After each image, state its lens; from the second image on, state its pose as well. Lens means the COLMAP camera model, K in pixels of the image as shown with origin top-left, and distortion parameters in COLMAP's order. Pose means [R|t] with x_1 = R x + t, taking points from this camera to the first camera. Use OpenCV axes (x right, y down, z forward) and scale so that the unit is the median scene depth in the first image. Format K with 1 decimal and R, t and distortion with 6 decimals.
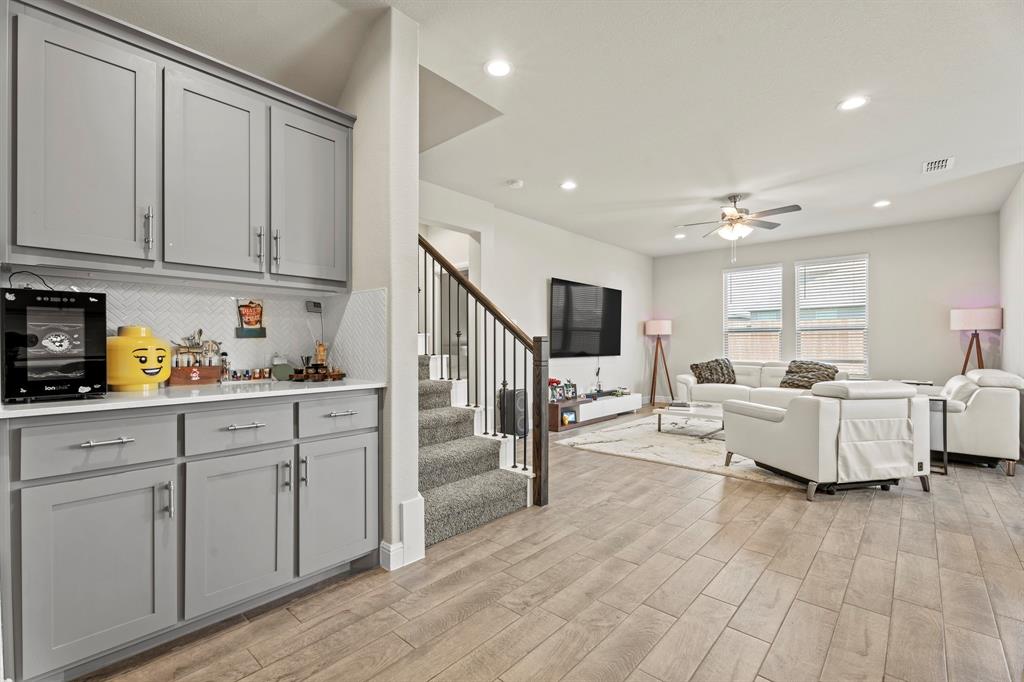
lens RADIAL K [[454.2, 0, 511.3], [0, 454.2, 348.1], [0, 0, 1]] dist [0.005342, 0.000110]
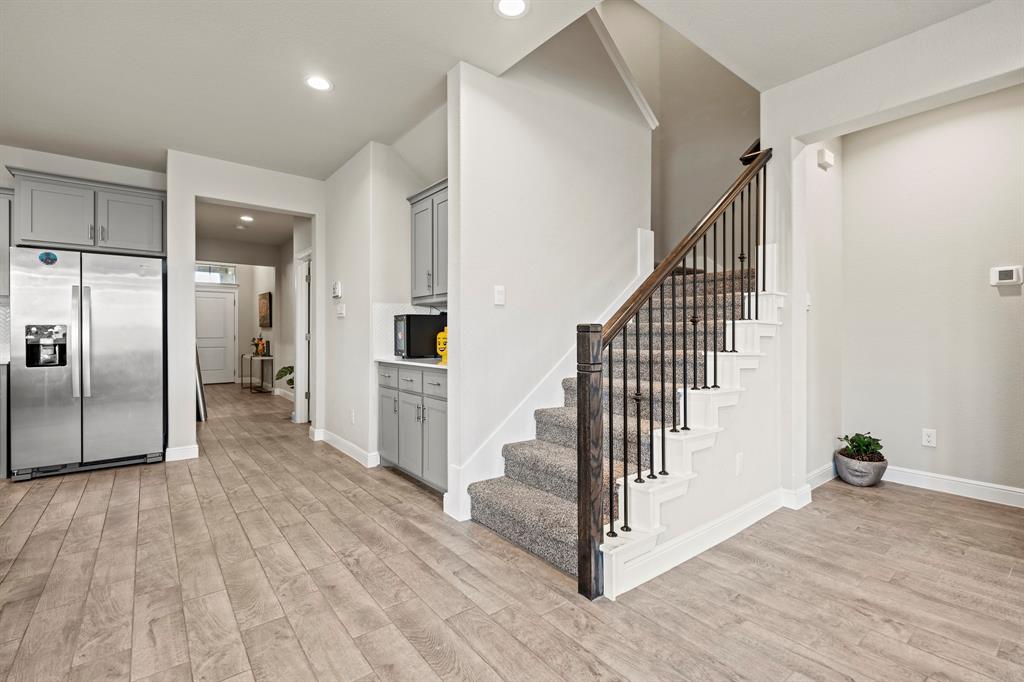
lens RADIAL K [[454.2, 0, 509.9], [0, 454.2, 333.7], [0, 0, 1]] dist [0.005342, 0.000110]
pose [[-0.169303, -0.001770, -0.985562, 0.688773], [-0.003659, 0.999993, -0.001167, -0.013090], [0.985557, 0.003408, -0.169308, 0.977282]]
